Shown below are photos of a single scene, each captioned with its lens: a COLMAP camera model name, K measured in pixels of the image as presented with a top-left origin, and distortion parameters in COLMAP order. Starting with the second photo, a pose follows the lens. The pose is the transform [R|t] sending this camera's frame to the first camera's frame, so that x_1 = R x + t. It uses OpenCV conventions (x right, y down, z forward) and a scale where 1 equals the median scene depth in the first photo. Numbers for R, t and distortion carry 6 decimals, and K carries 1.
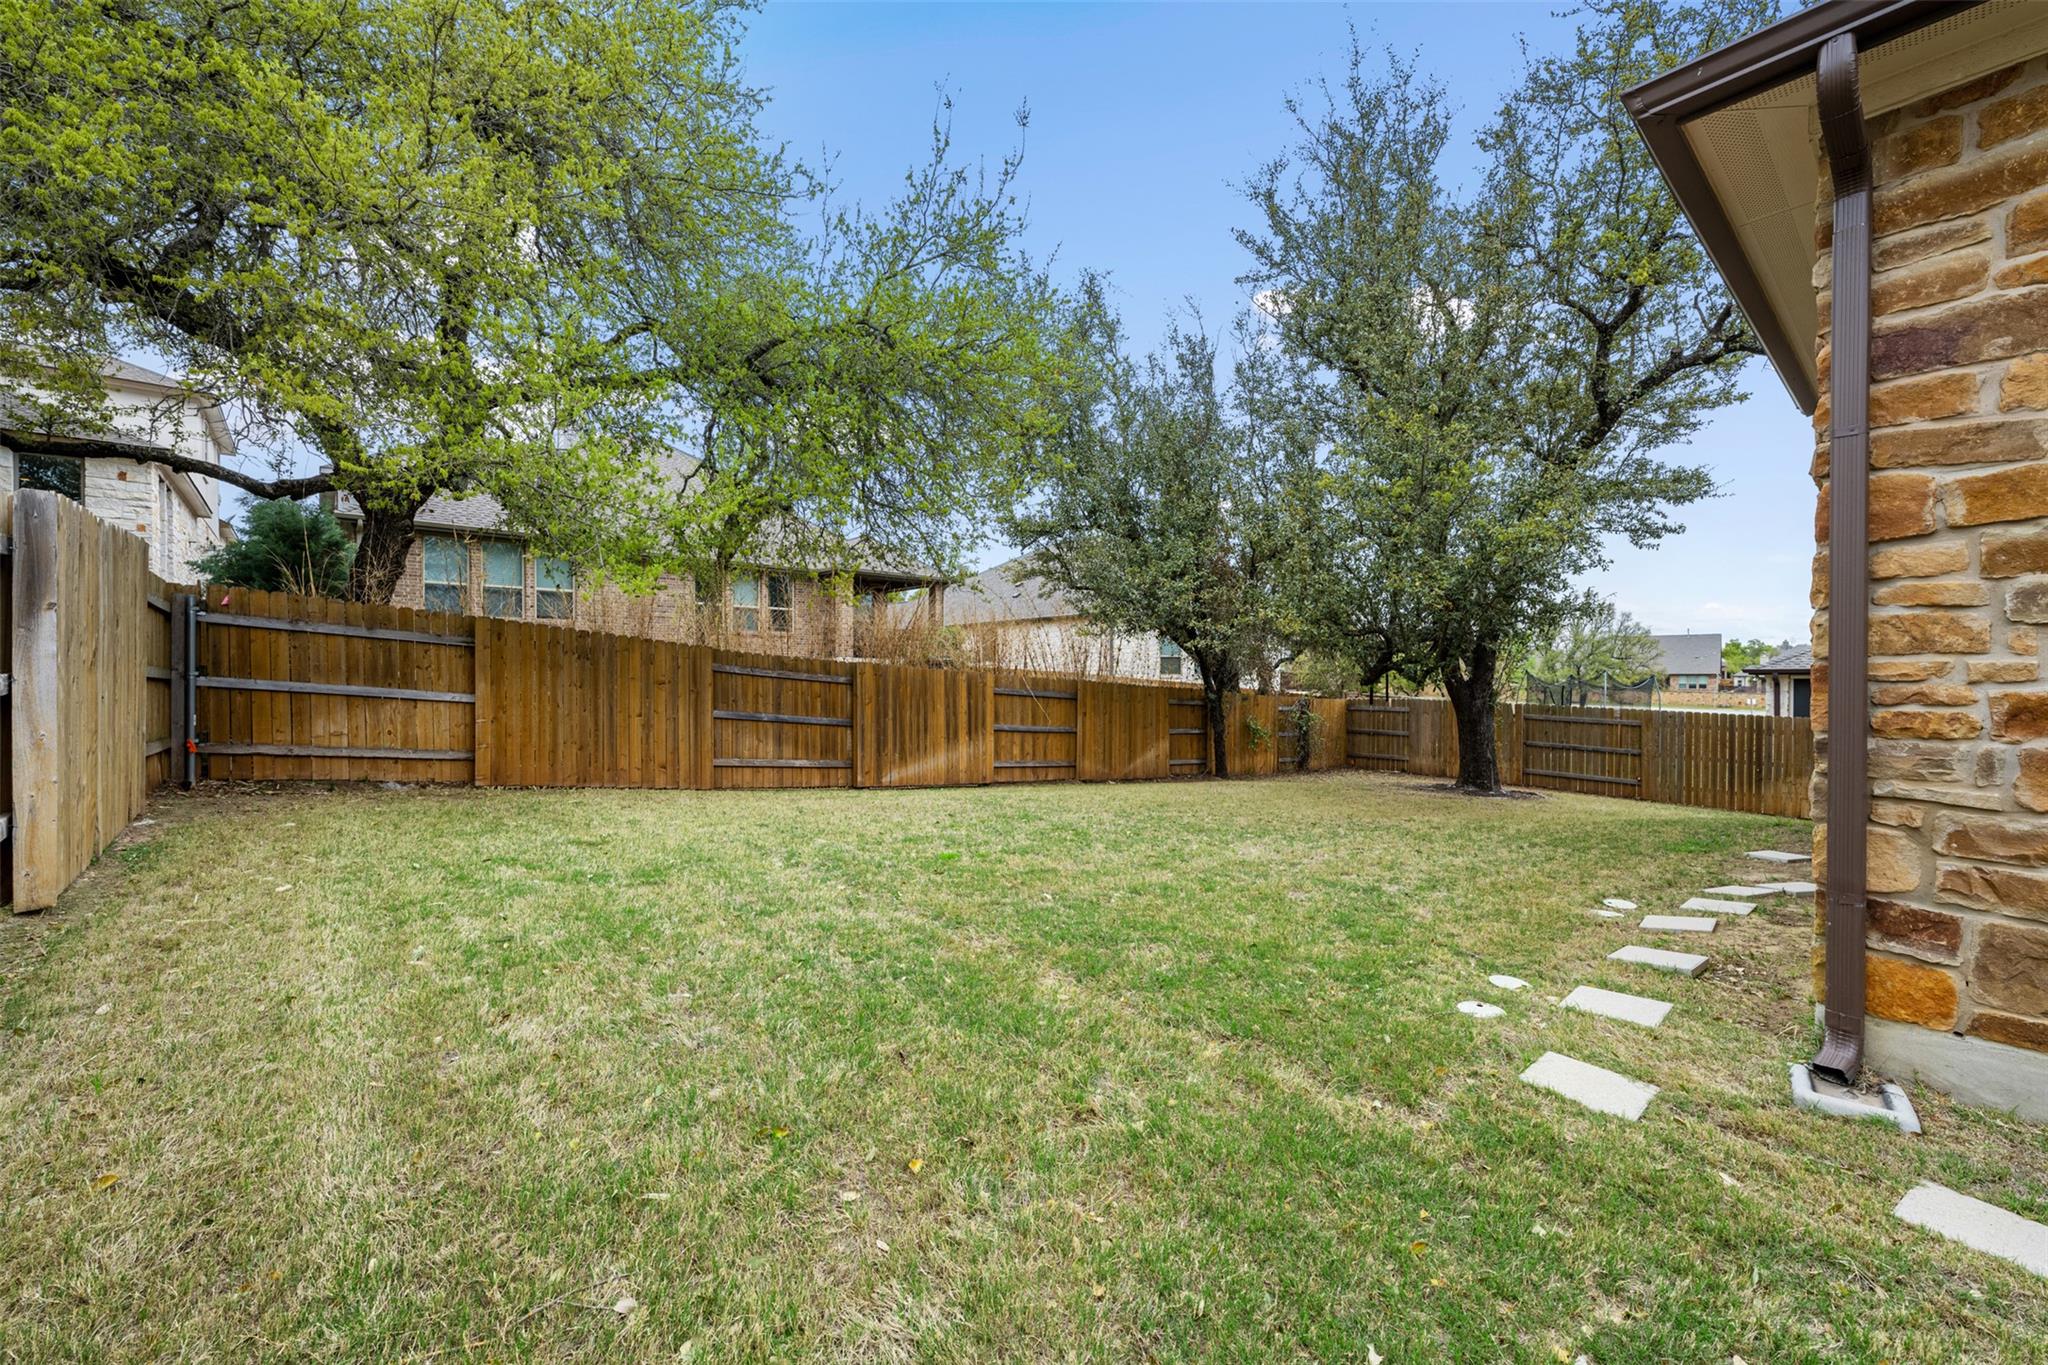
lens RADIAL K [[819.2, 0, 1032.0], [0, 819.2, 684.1], [0, 0, 1]] dist [0.000686, -0.000030]
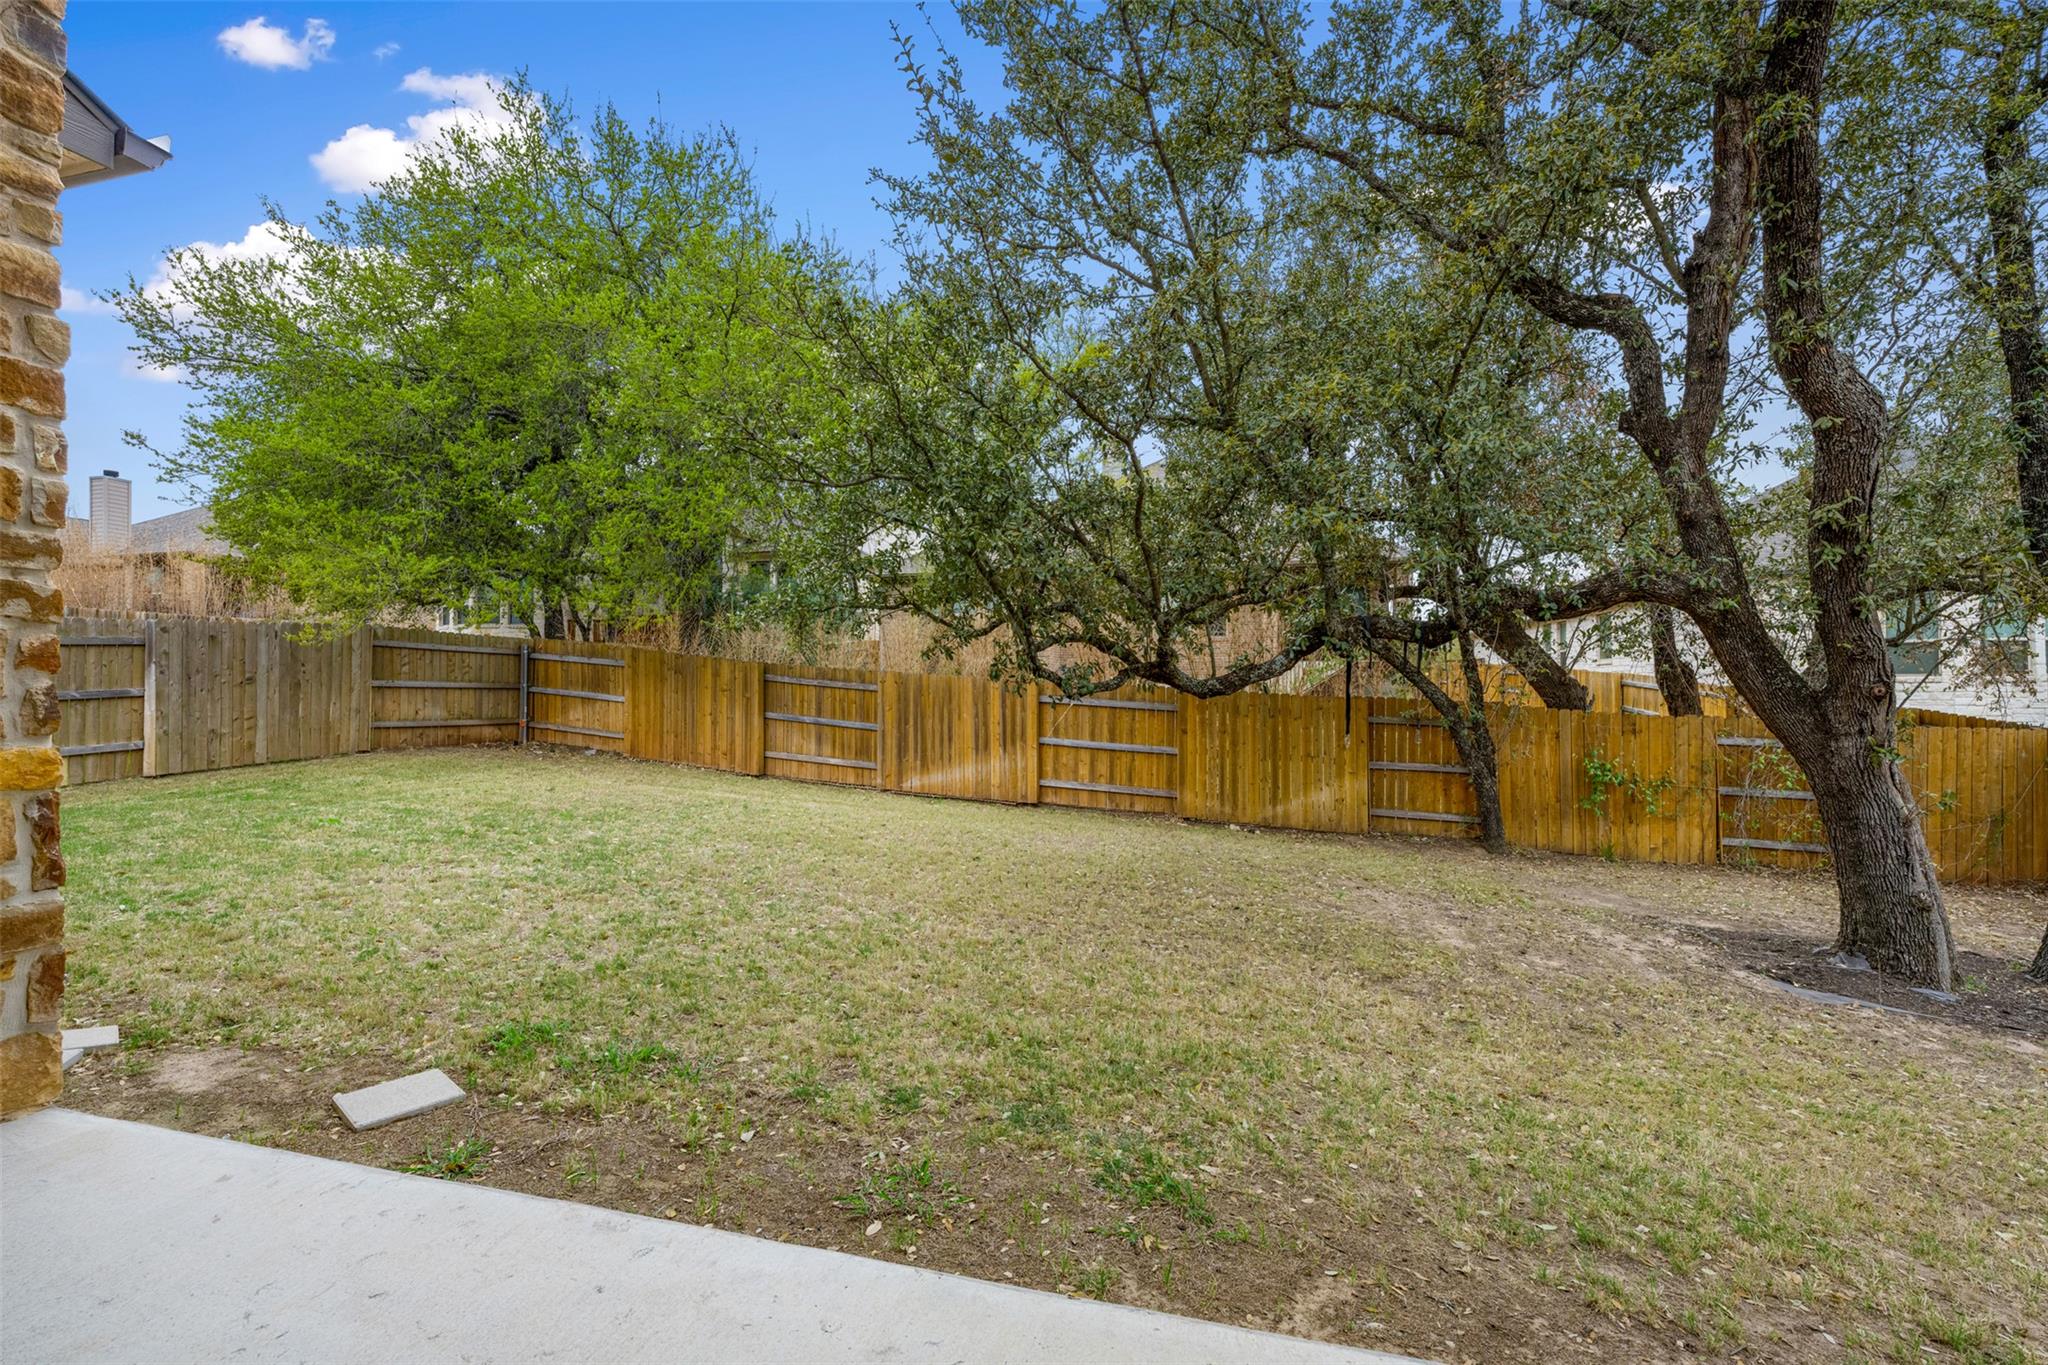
lens RADIAL K [[819.2, 0, 1032.0], [0, 819.2, 684.1], [0, 0, 1]] dist [0.000686, -0.000030]
pose [[0.578031, -0.010830, -0.815943, 0.734033], [-0.005653, 0.999835, -0.017276, 0.007165], [0.815995, 0.014599, 0.577874, 0.523193]]
